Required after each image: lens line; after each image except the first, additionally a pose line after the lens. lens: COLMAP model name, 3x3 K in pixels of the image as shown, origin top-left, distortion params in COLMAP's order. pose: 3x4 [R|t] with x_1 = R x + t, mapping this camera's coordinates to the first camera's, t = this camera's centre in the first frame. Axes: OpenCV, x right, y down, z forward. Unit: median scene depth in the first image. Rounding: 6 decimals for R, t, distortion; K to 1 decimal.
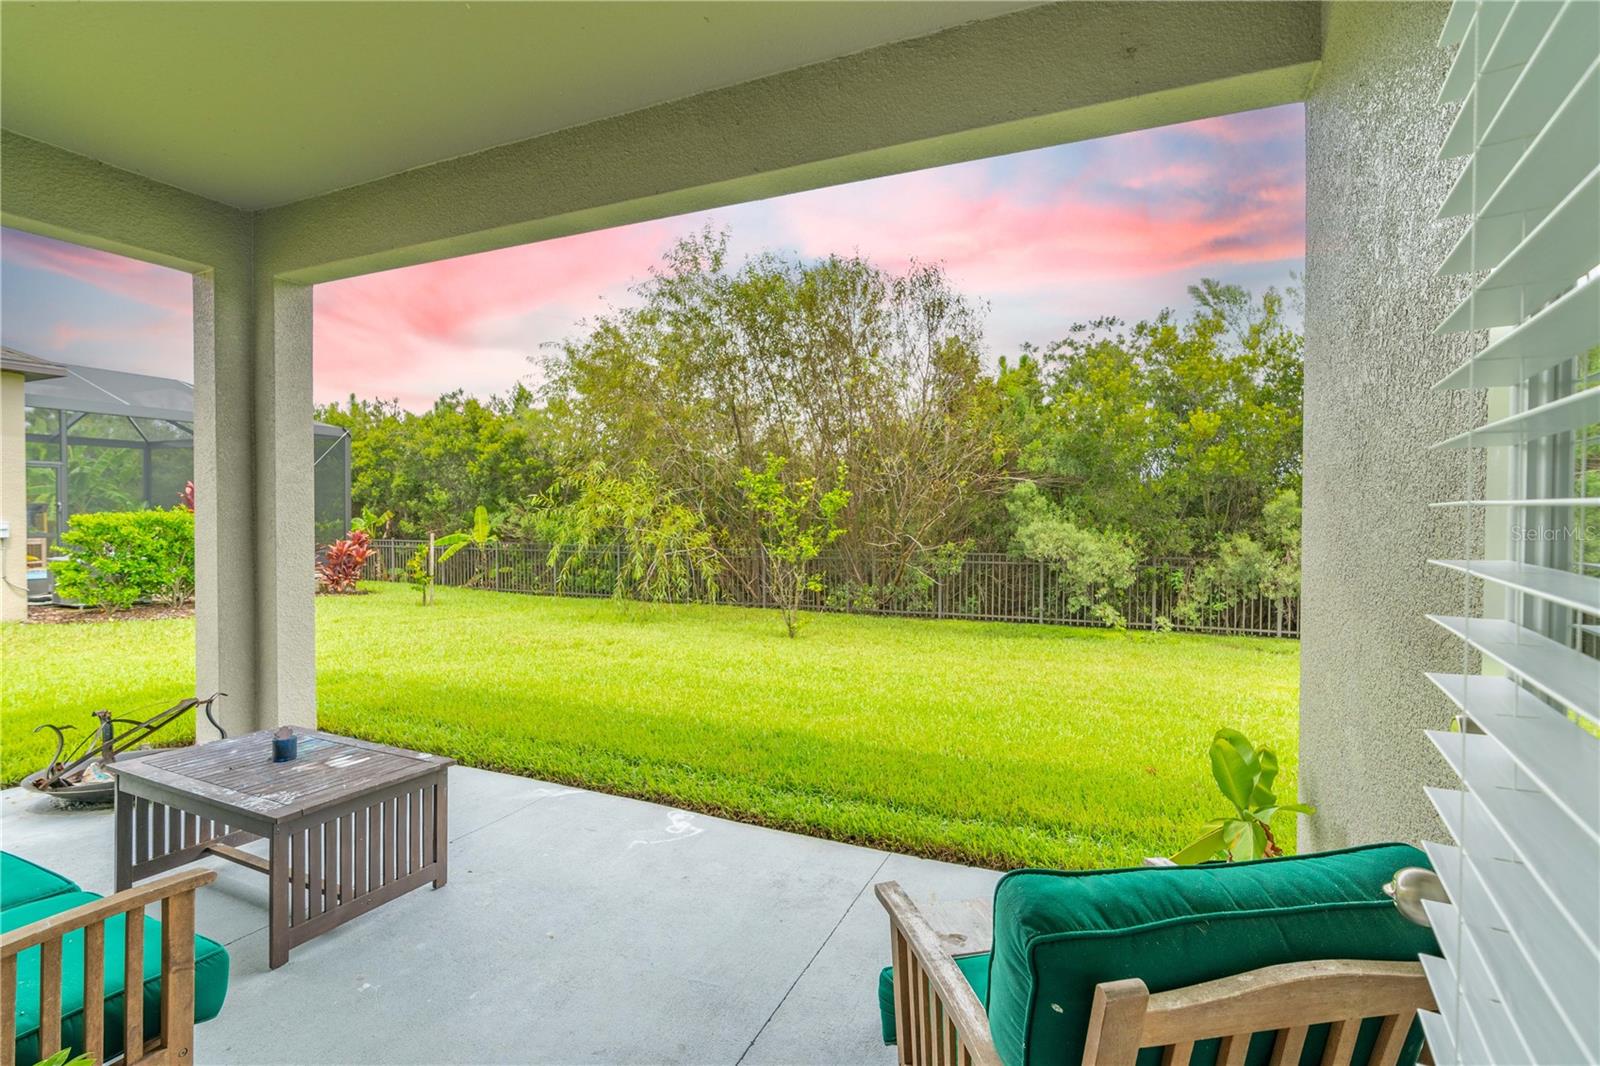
lens RADIAL K [[731.9, 0, 799.4], [0, 731.9, 529.4], [0, 0, 1]] dist [-0.002998, 0.000572]
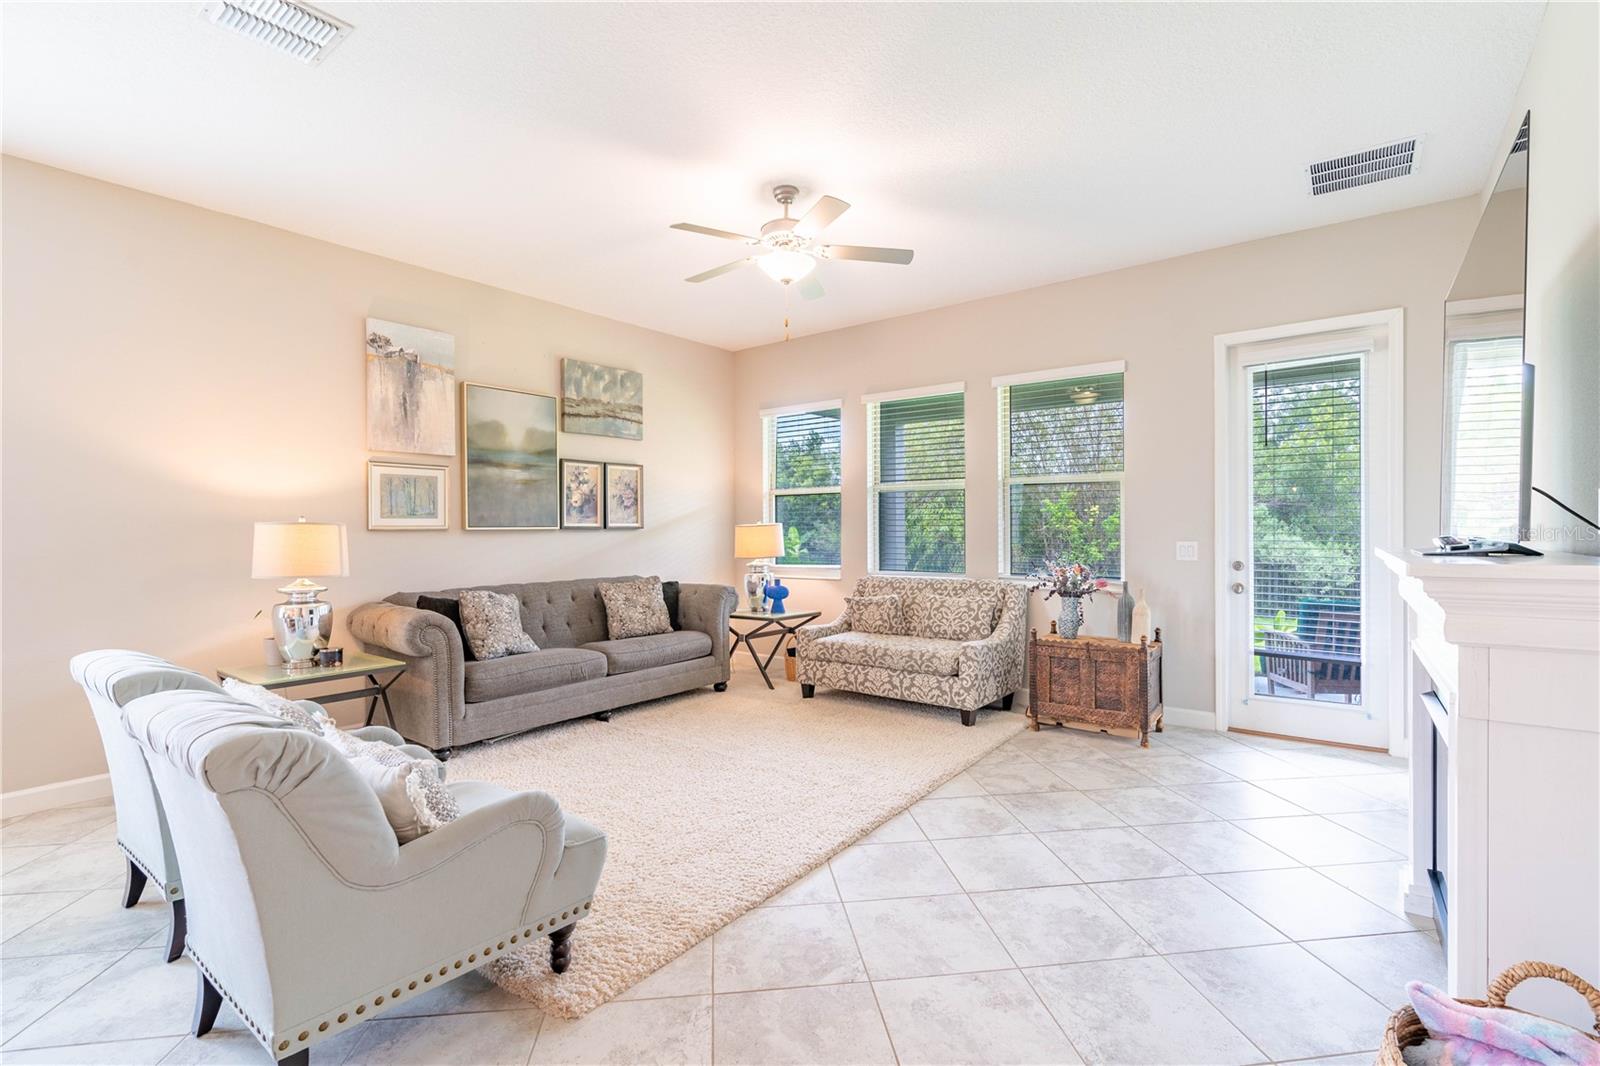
lens RADIAL K [[741.0, 0, 800.0], [0, 741.0, 533.0], [0, 0, 1]] dist [-0.002246, 0.000189]
pose [[0.974139, -0.006989, -0.225842, -0.199048], [0.003095, 0.999840, -0.017590, 0.005711], [0.225929, 0.016437, 0.974005, -0.495211]]
